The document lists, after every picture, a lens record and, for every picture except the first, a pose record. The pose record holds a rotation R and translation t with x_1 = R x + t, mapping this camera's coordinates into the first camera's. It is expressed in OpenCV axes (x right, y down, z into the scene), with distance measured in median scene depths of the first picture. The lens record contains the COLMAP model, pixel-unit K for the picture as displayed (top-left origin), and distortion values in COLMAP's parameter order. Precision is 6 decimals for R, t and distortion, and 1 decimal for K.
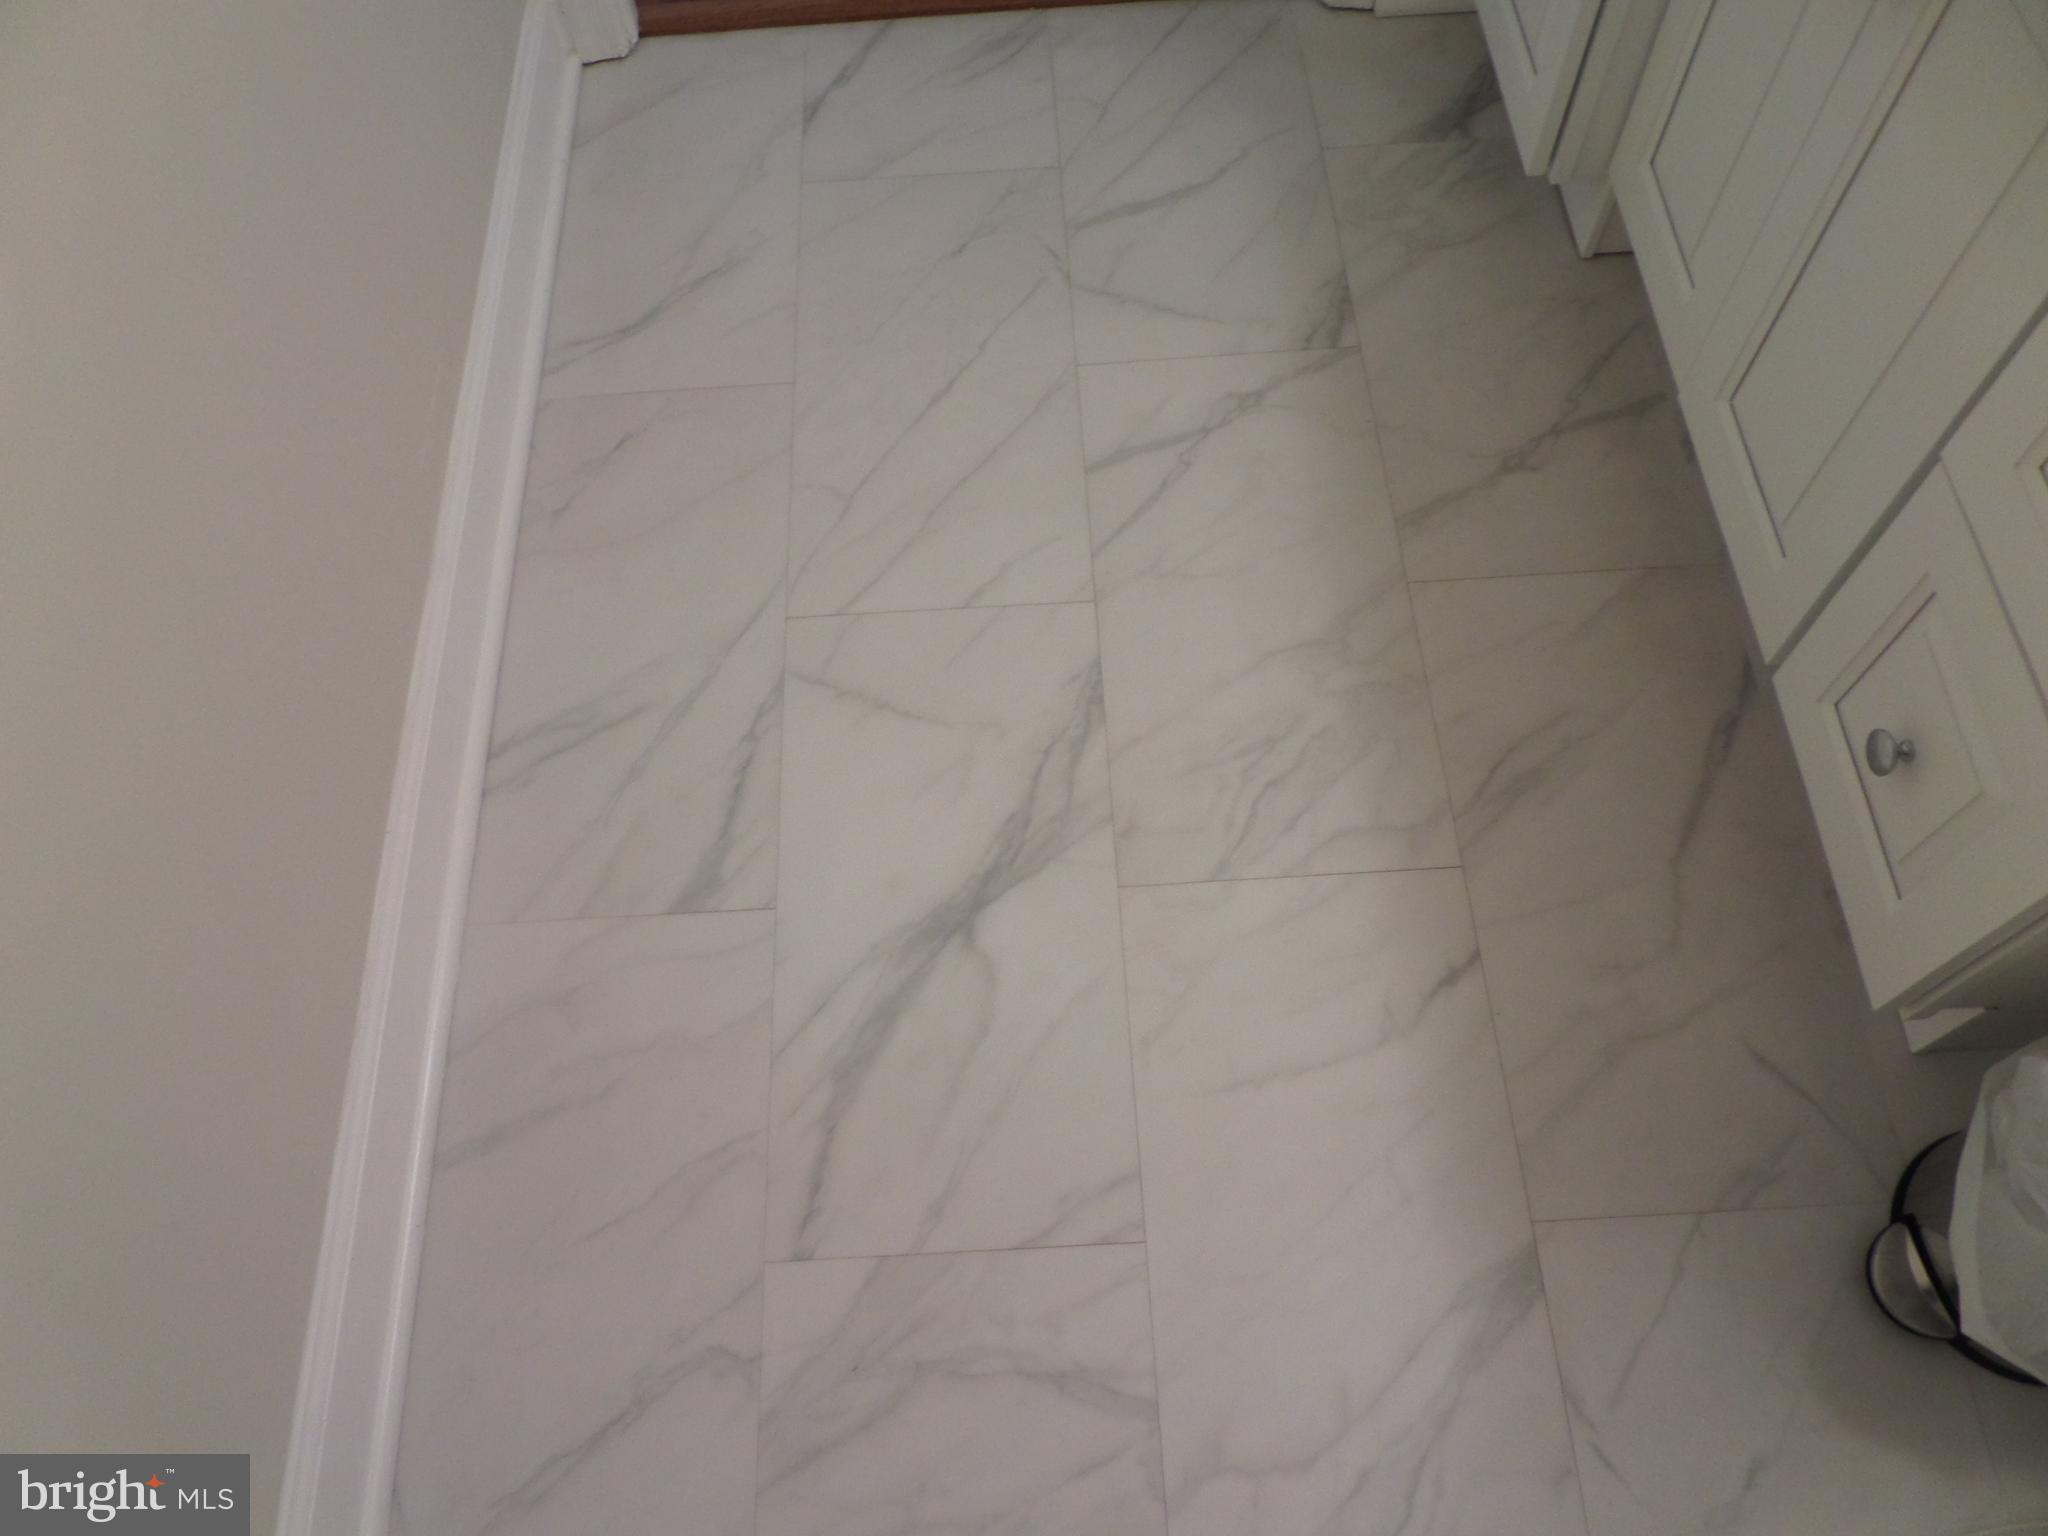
lens RADIAL K [[1487.0, 0, 1022.9], [0, 1487.0, 762.6], [0, 0, 1]] dist [-0.015454, -0.015000]
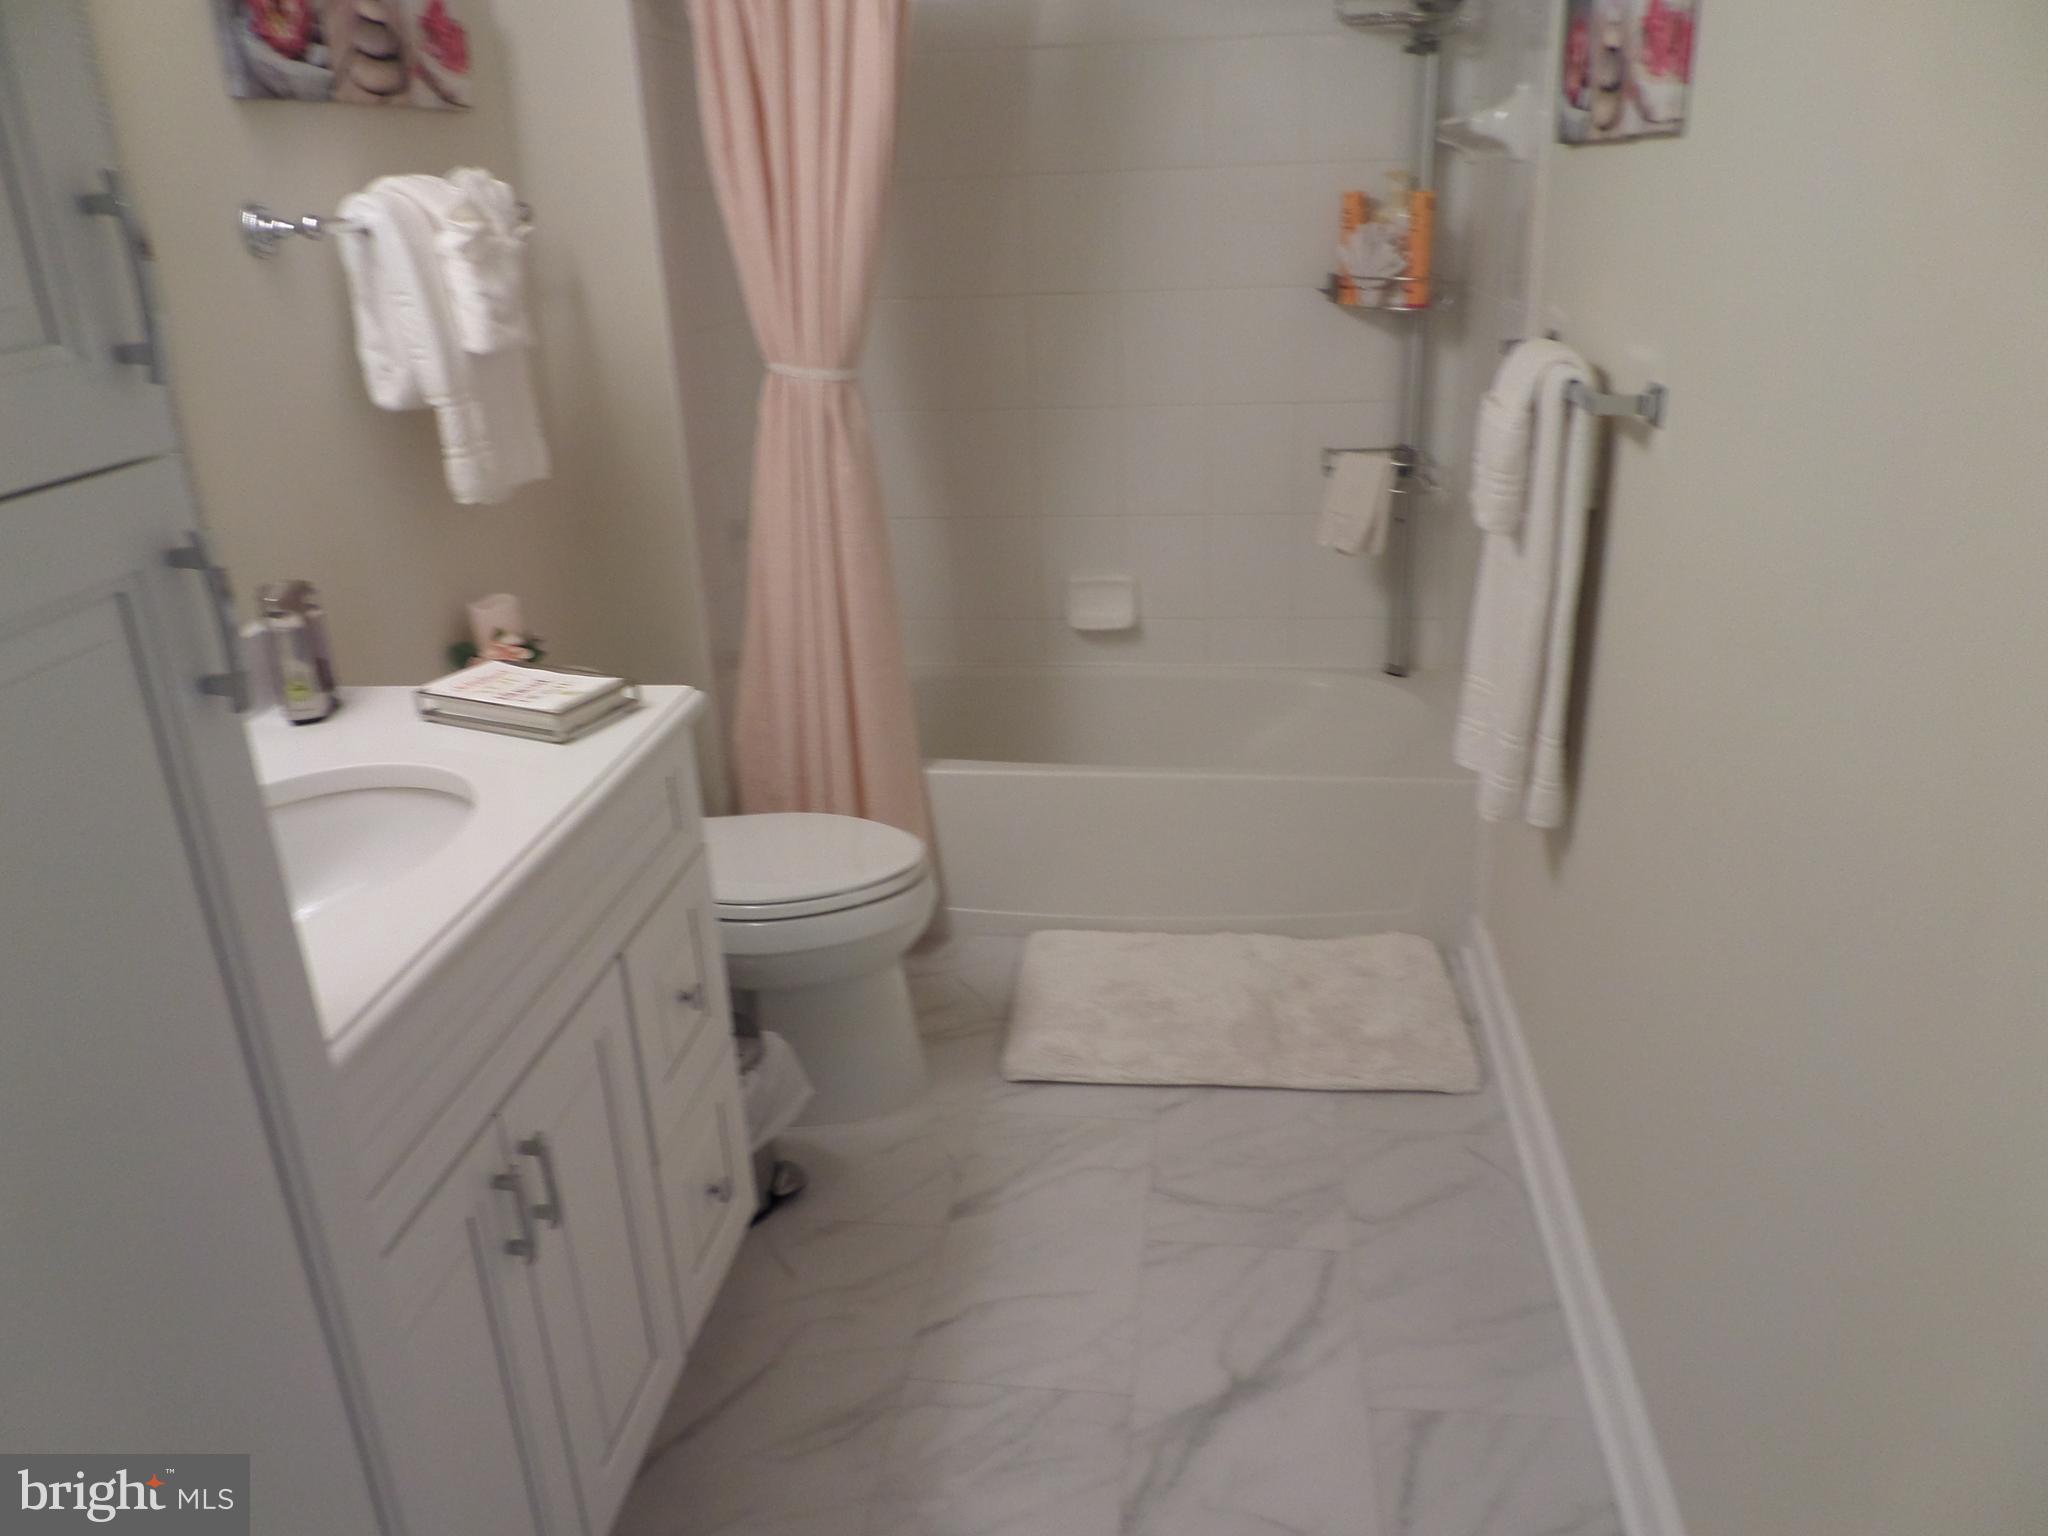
lens RADIAL K [[1487.0, 0, 1022.9], [0, 1487.0, 762.6], [0, 0, 1]] dist [-0.015454, -0.015000]
pose [[-0.981215, 0.015035, 0.192331, -0.122963], [0.192909, 0.086223, 0.977421, -1.436607], [-0.001888, 0.996162, -0.087504, 0.498174]]
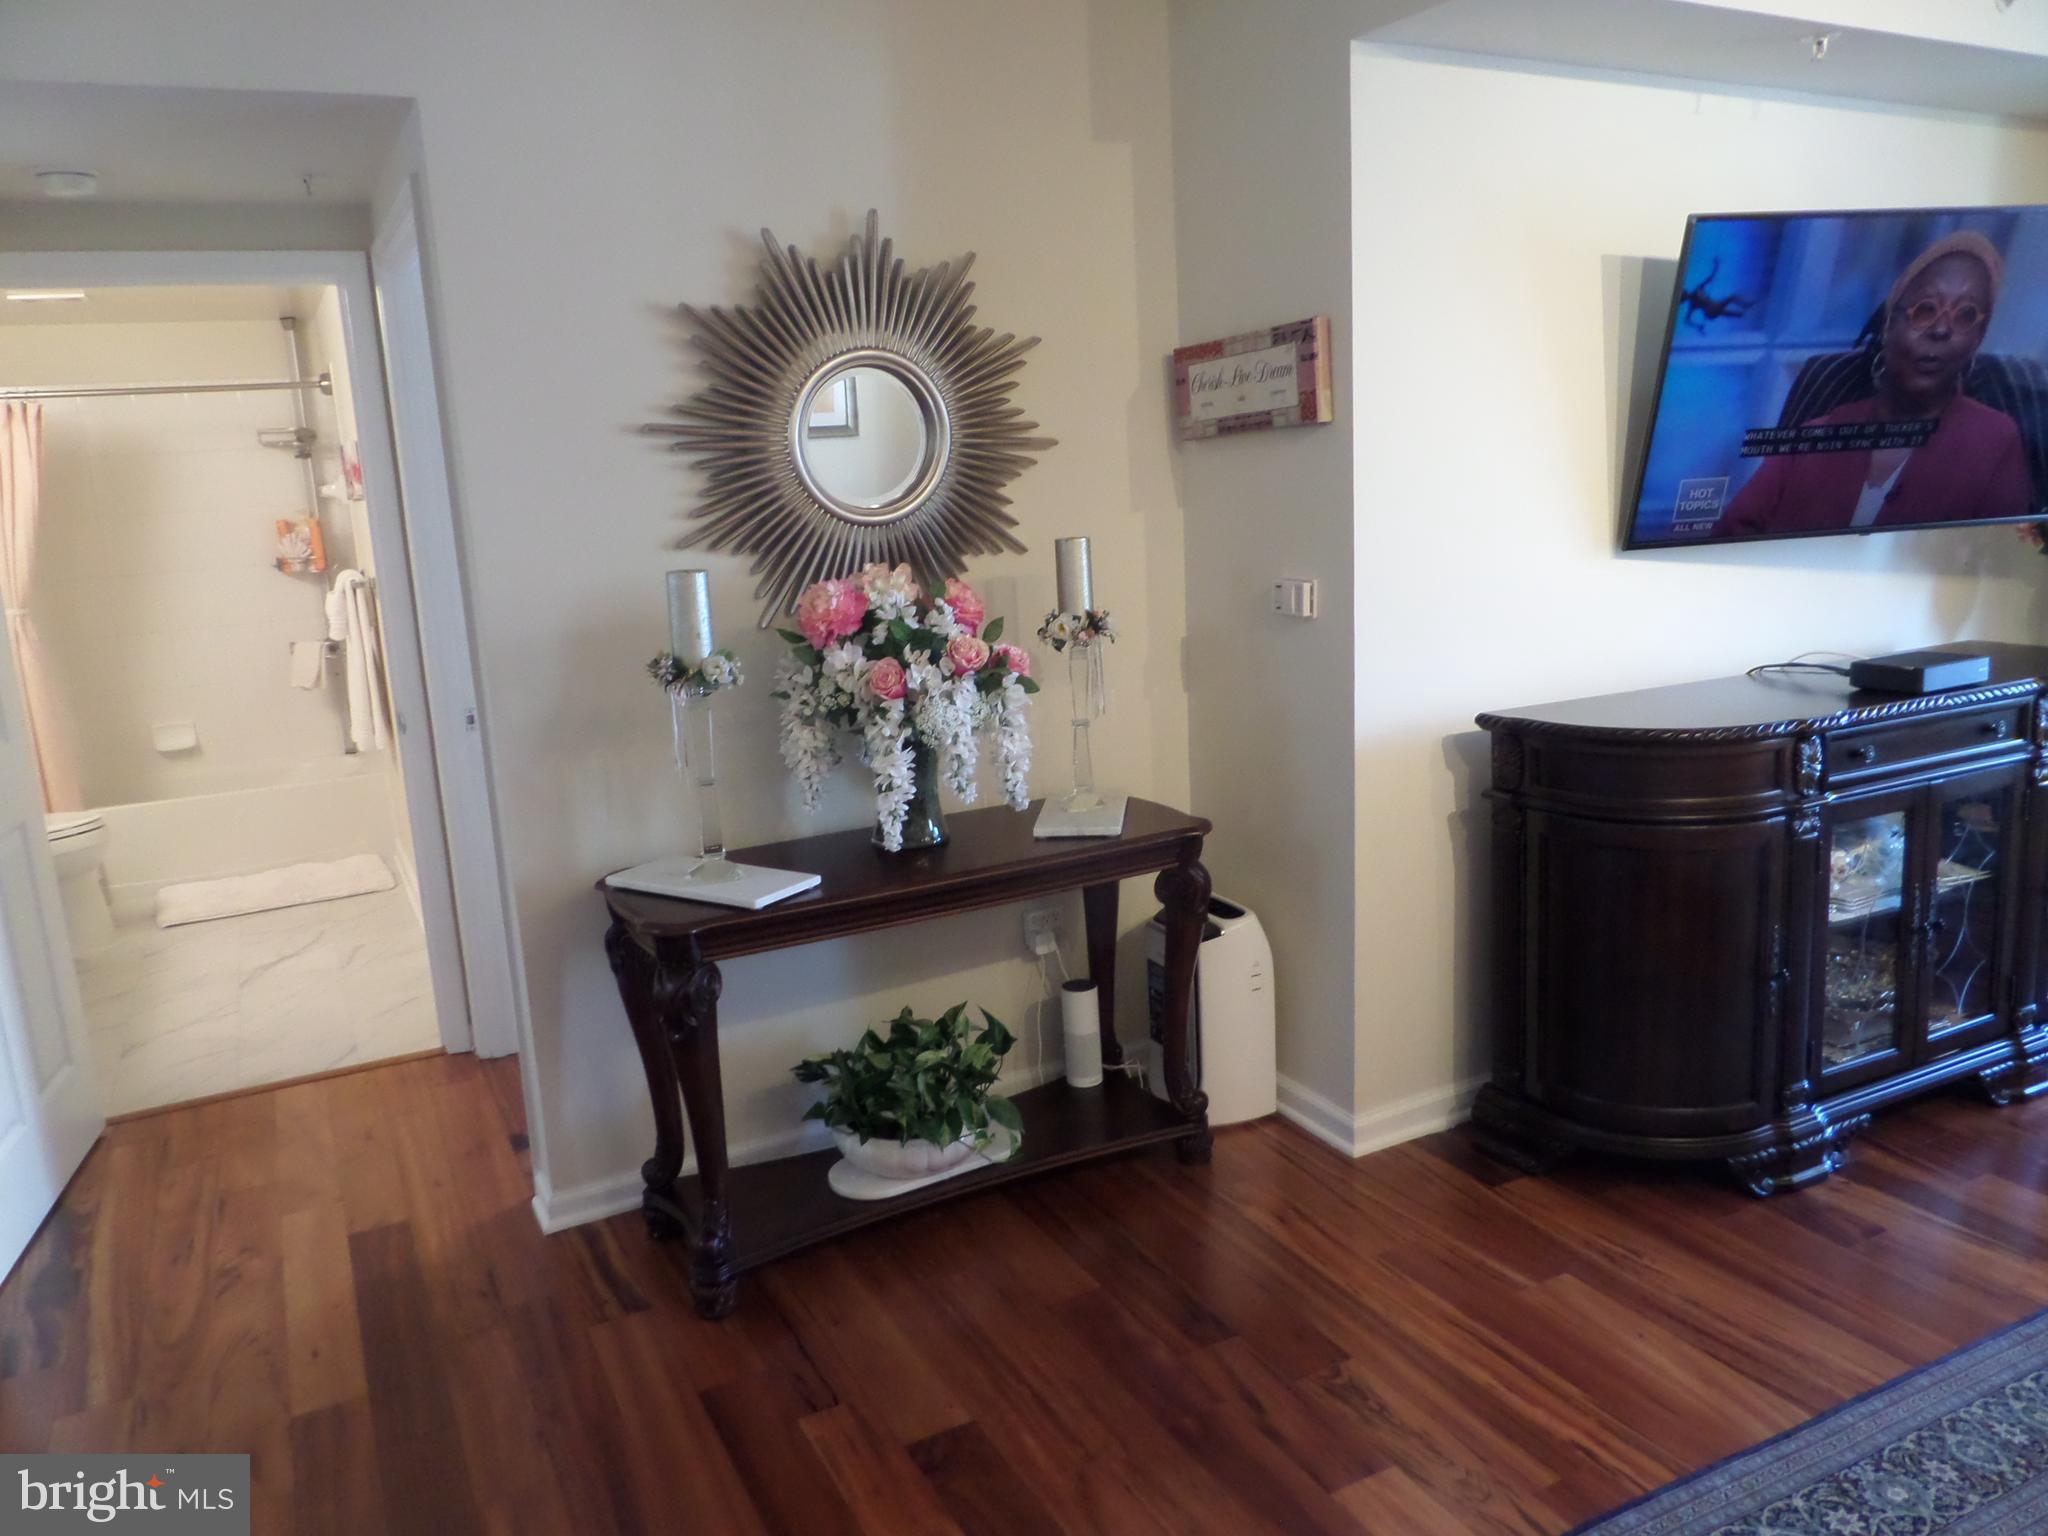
lens RADIAL K [[1489.2, 0, 1026.1], [0, 1489.2, 764.0], [0, 0, 1]] dist [-0.013025, -0.019622]
pose [[-0.904136, 0.175330, -0.389611, -0.373844], [-0.332090, 0.285333, 0.899056, -4.123944], [0.268800, 0.942255, -0.199754, 1.799381]]
